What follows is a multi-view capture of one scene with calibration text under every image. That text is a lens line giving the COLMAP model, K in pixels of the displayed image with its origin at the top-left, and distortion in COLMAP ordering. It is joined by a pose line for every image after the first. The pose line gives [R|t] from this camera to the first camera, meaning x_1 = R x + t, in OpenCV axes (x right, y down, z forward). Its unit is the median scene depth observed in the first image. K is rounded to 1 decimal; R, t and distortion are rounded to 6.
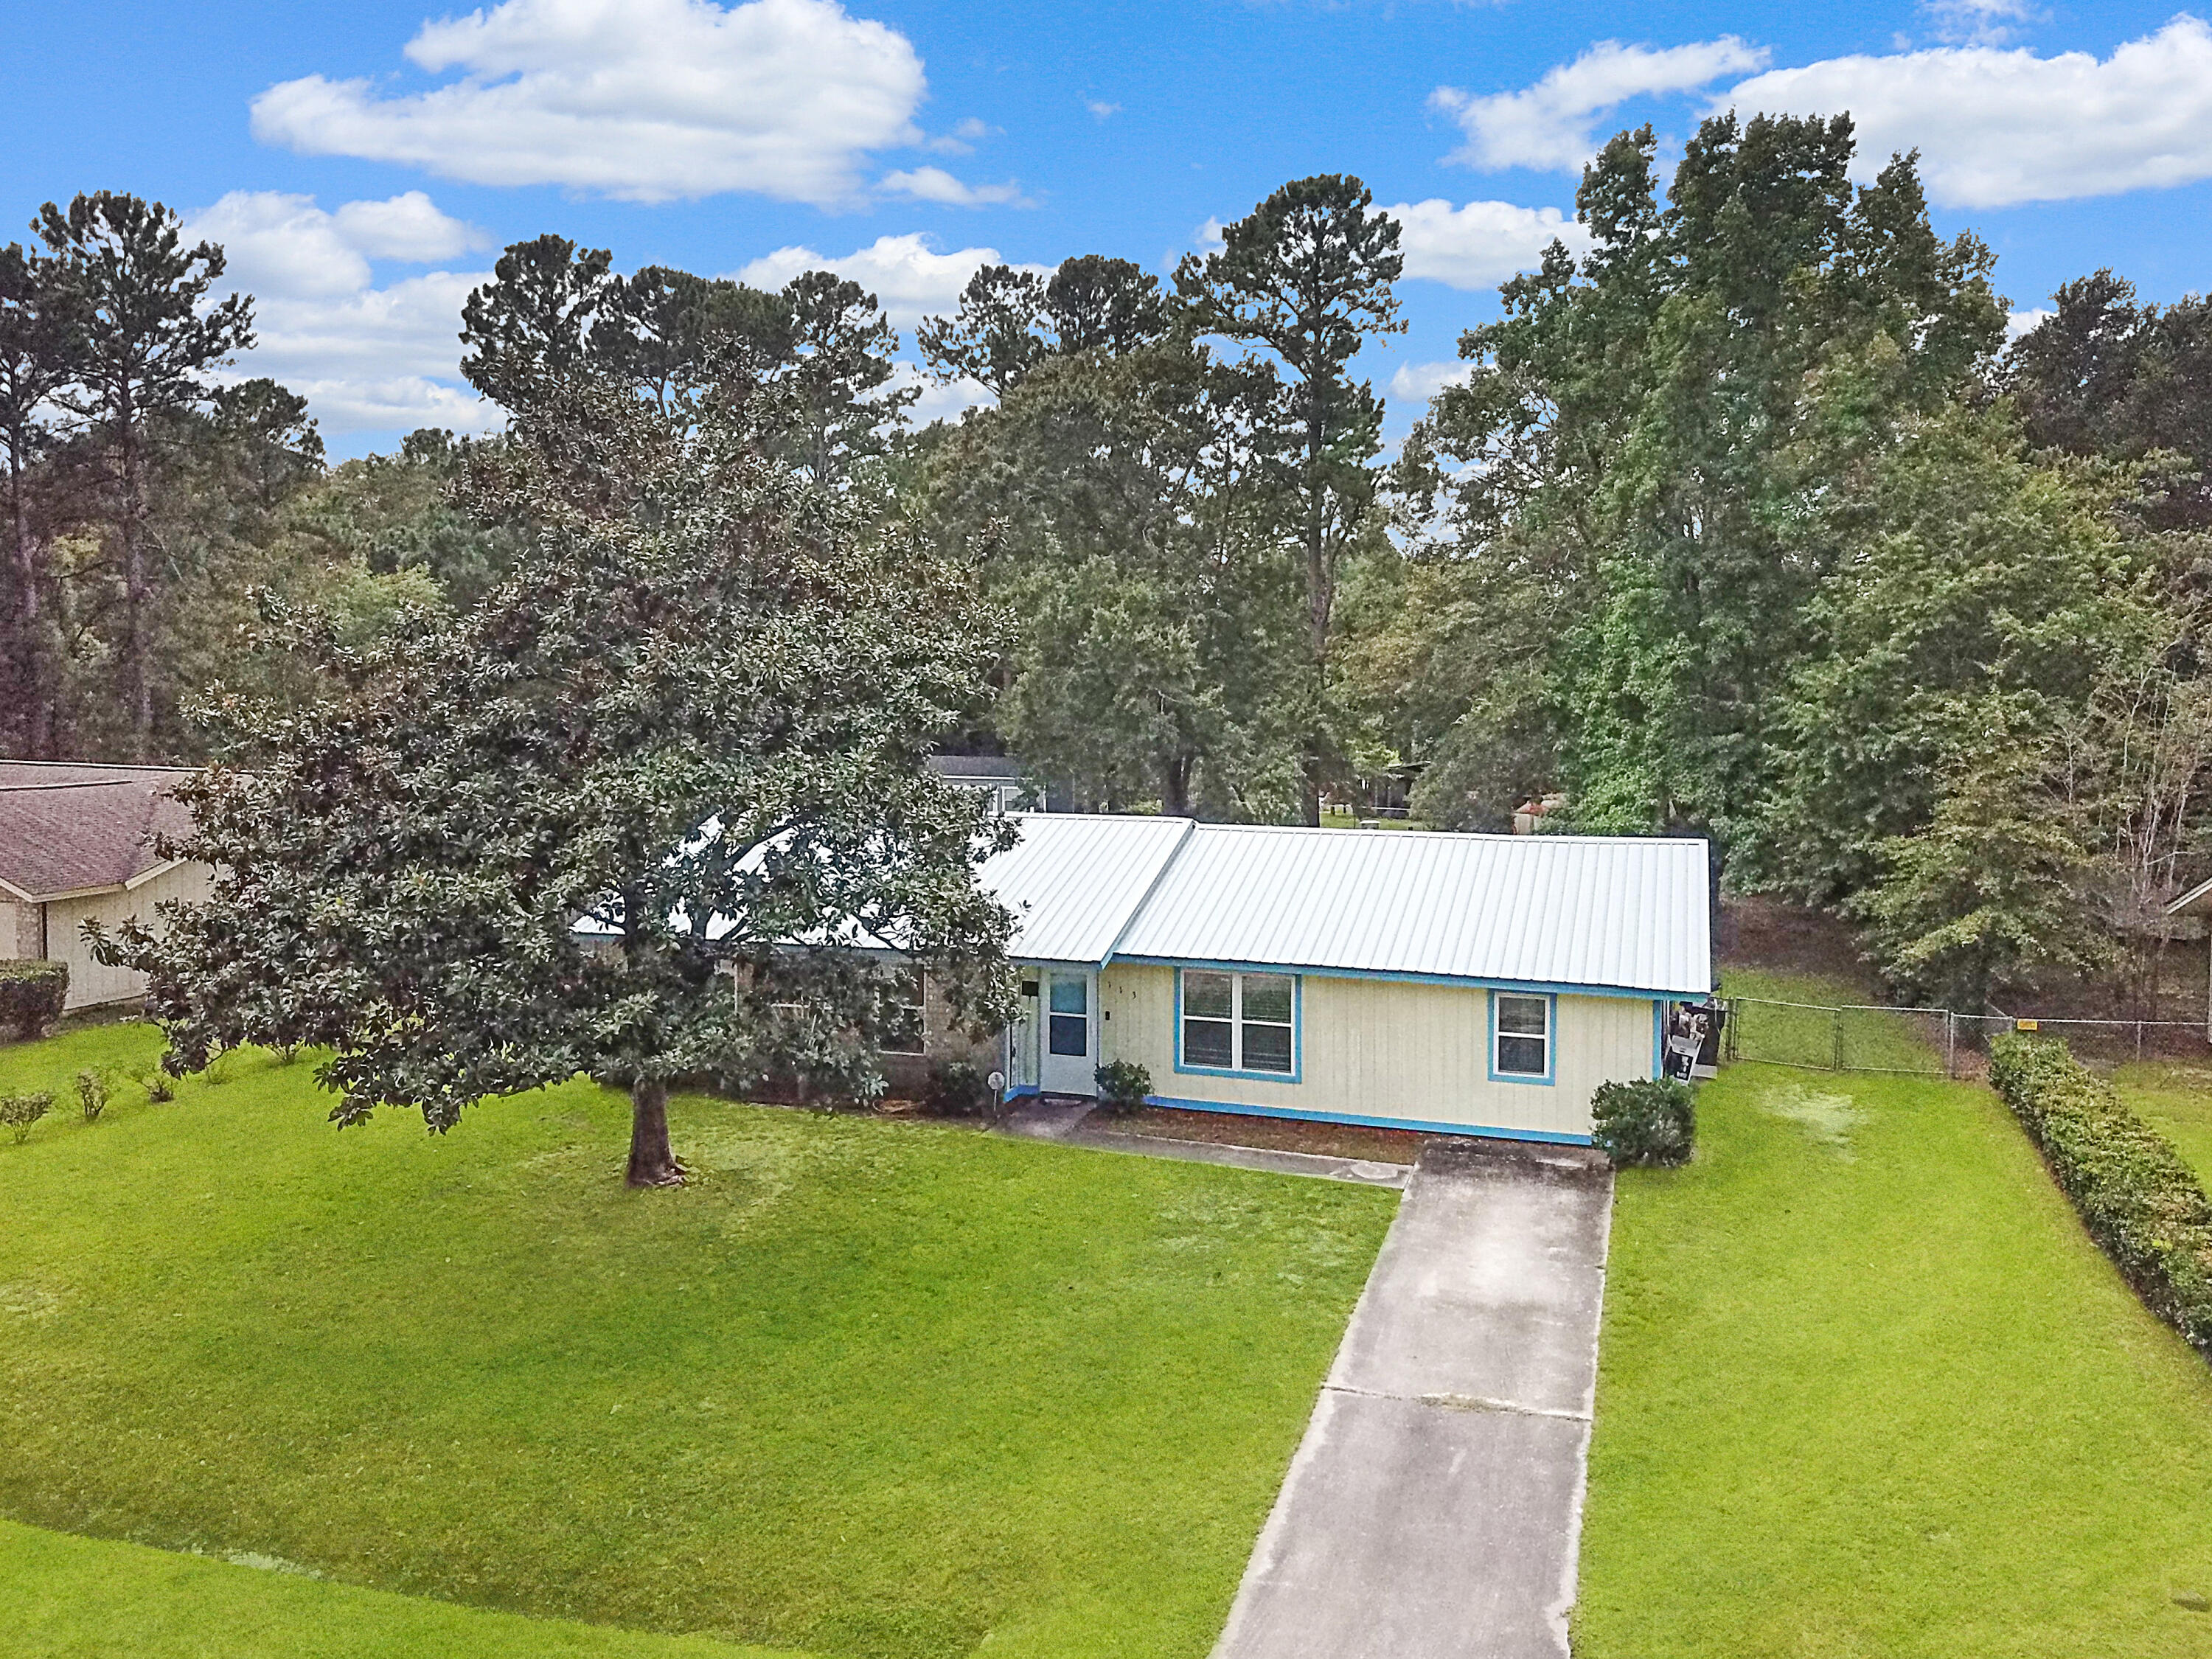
lens RADIAL K [[1741.6, 0, 1106.0], [0, 1741.6, 829.5], [0, 0, 1]] dist [-0.001014, 0.005271]
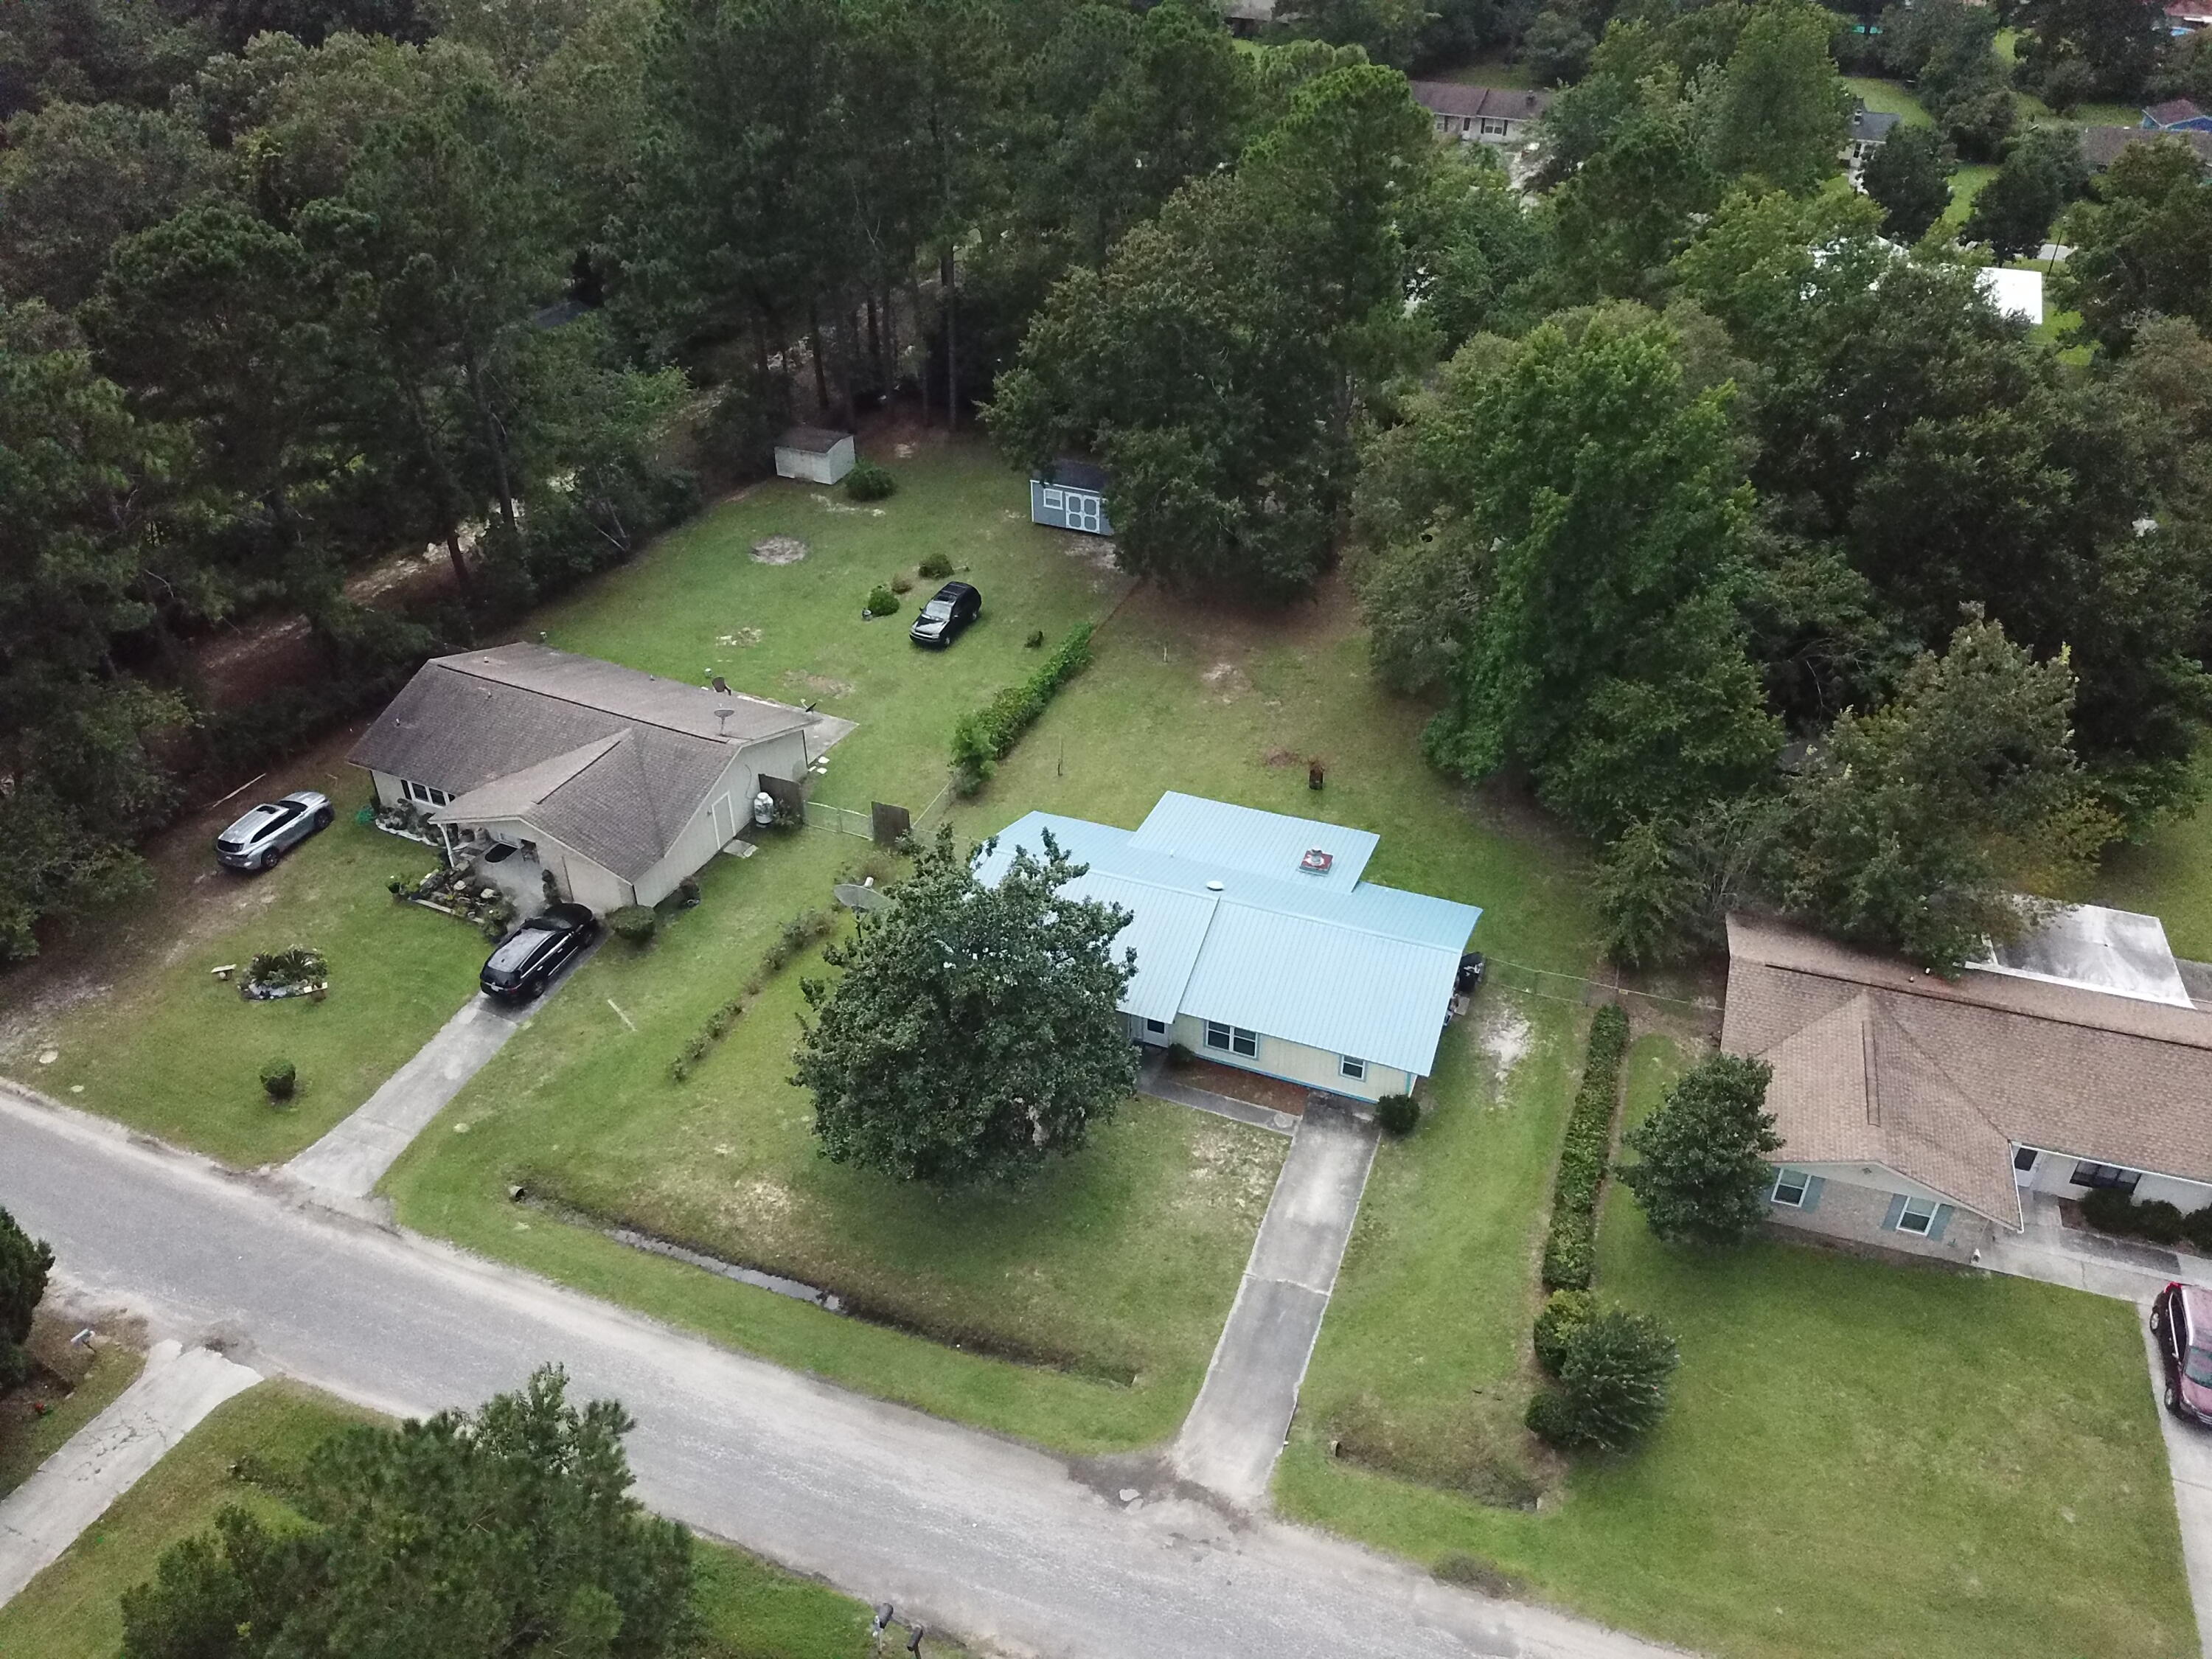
lens RADIAL K [[1741.6, 0, 1106.0], [0, 1741.6, 829.5], [0, 0, 1]] dist [-0.001014, 0.005271]
pose [[0.999310, 0.021028, -0.030623, -0.029835], [-0.003557, 0.874738, 0.484583, -1.571014], [0.036977, -0.484139, 0.874209, -1.086063]]
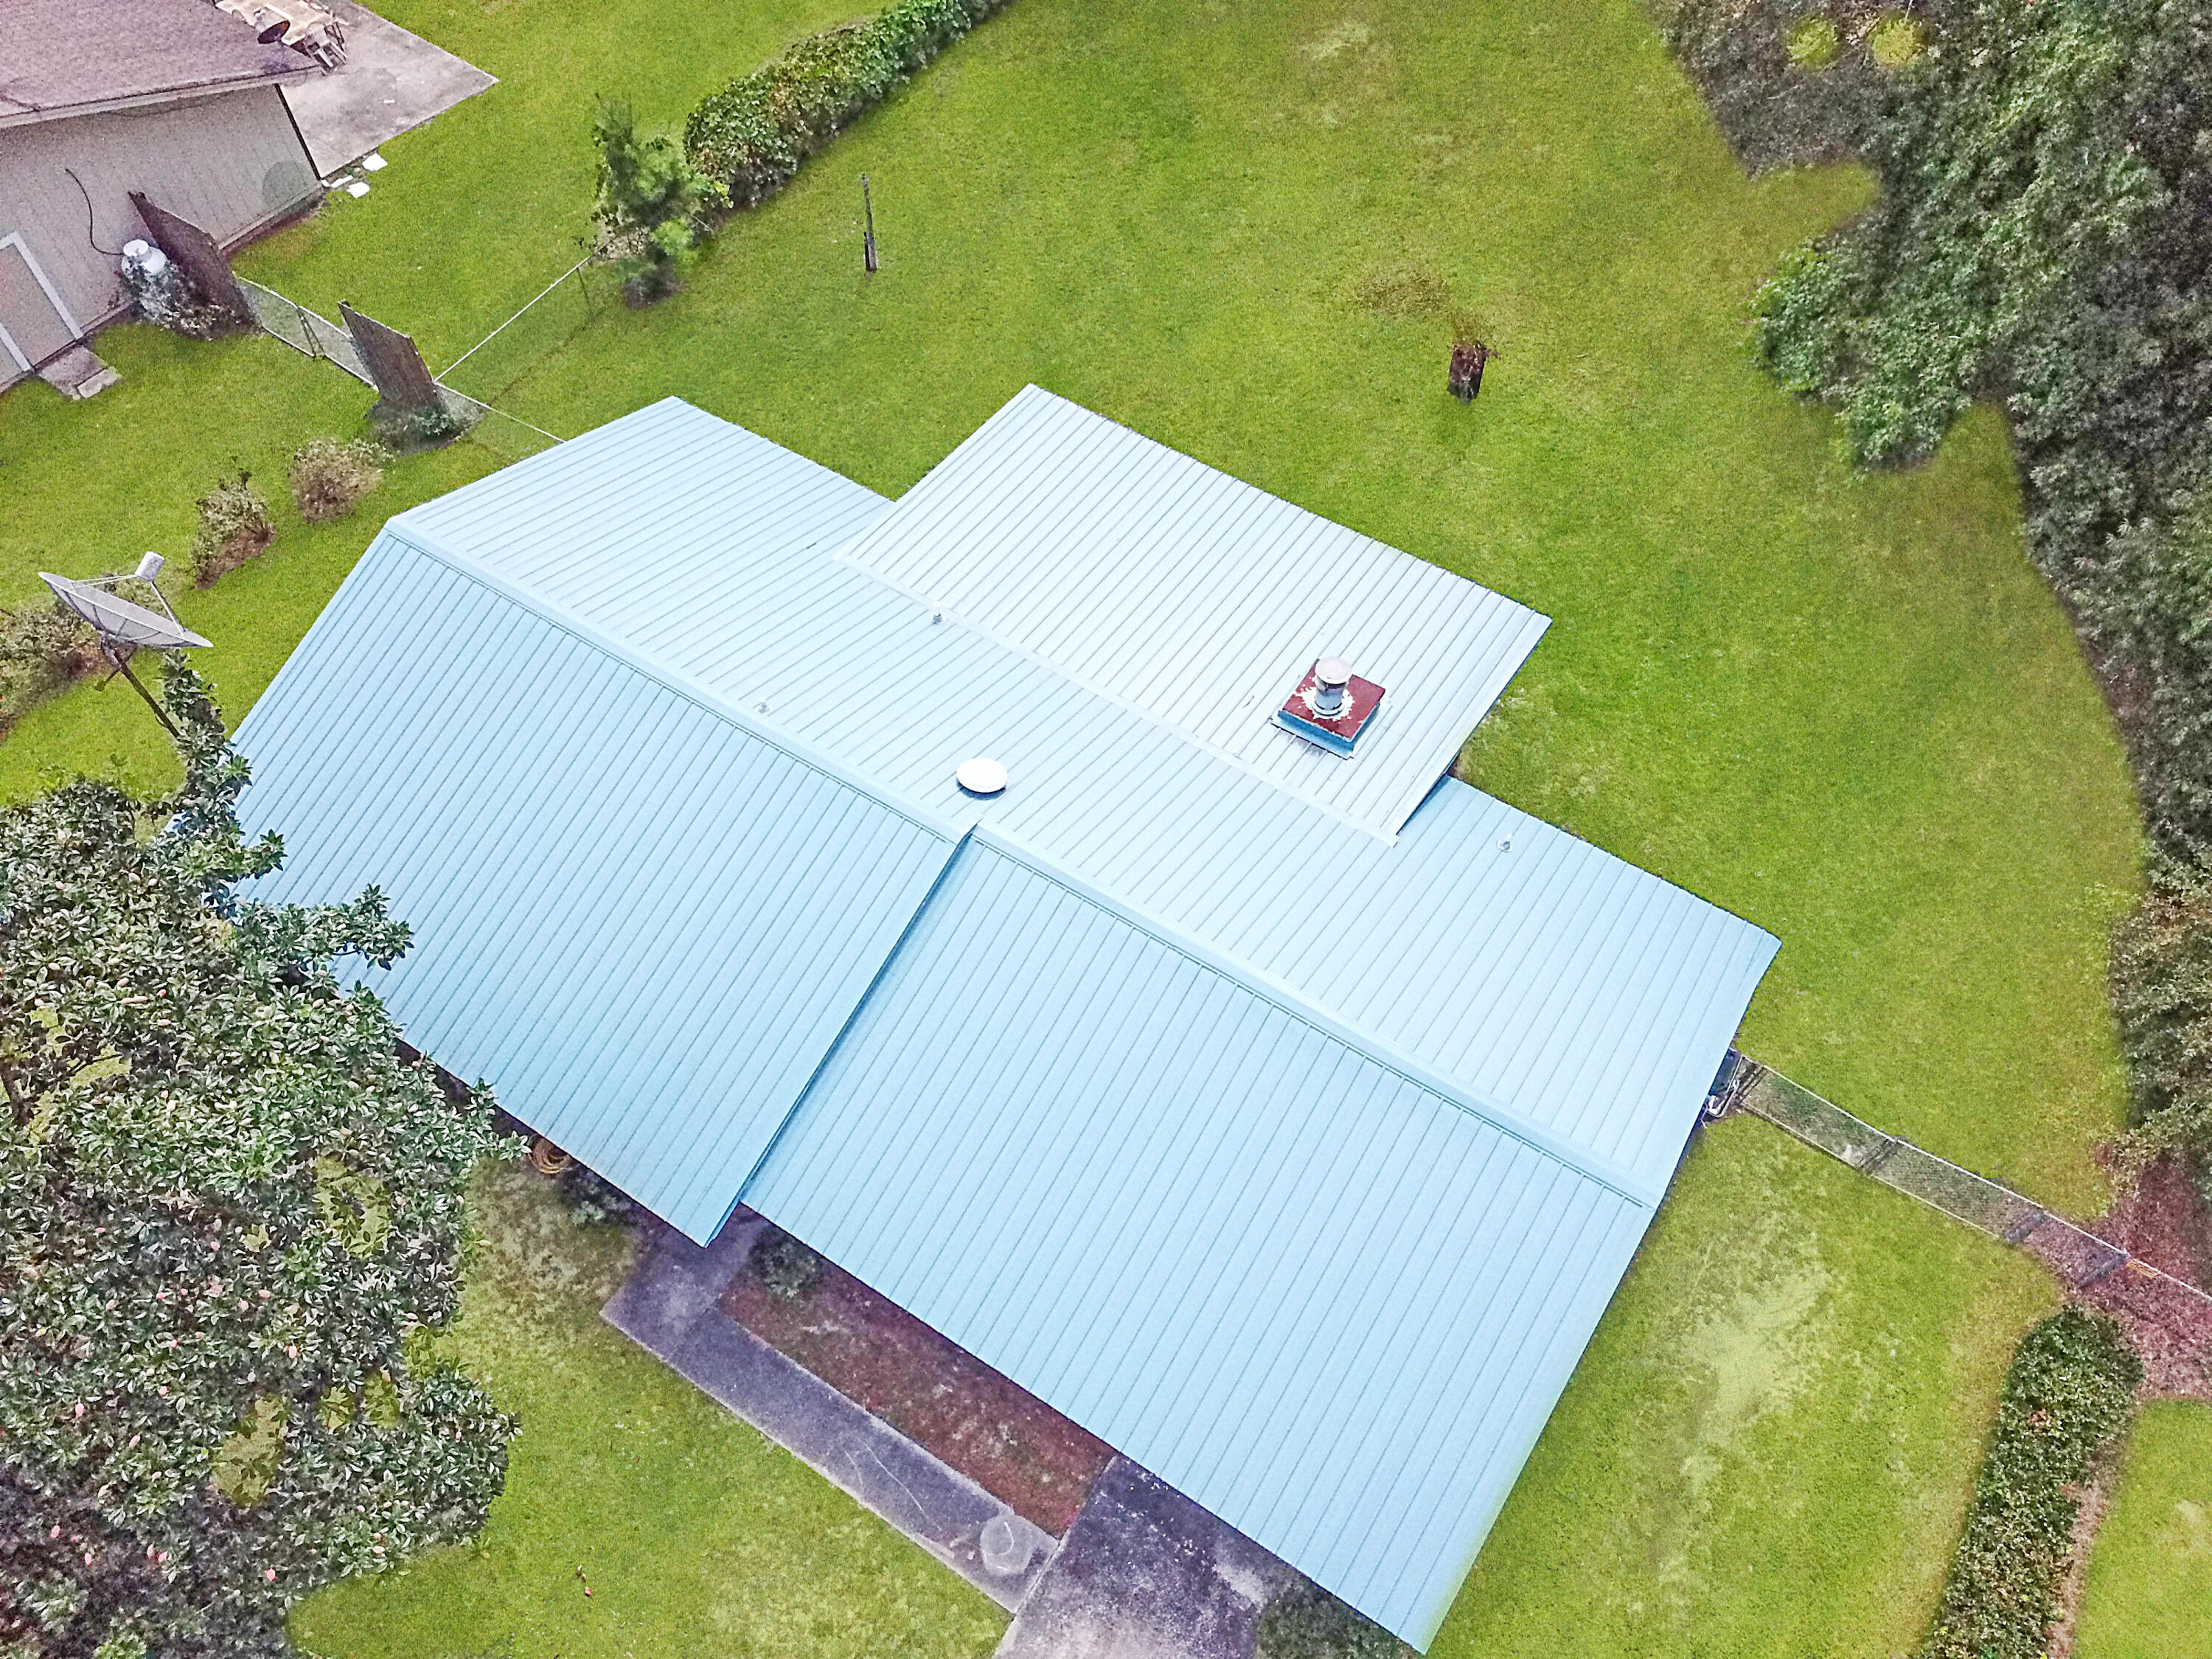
lens RADIAL K [[1741.6, 0, 1106.0], [0, 1741.6, 829.5], [0, 0, 1]] dist [-0.001014, 0.005271]
pose [[0.968011, 0.206010, -0.143228, 0.295675], [-0.021307, 0.636272, 0.771170, -0.781825], [0.250001, -0.743450, 0.620308, 0.900211]]
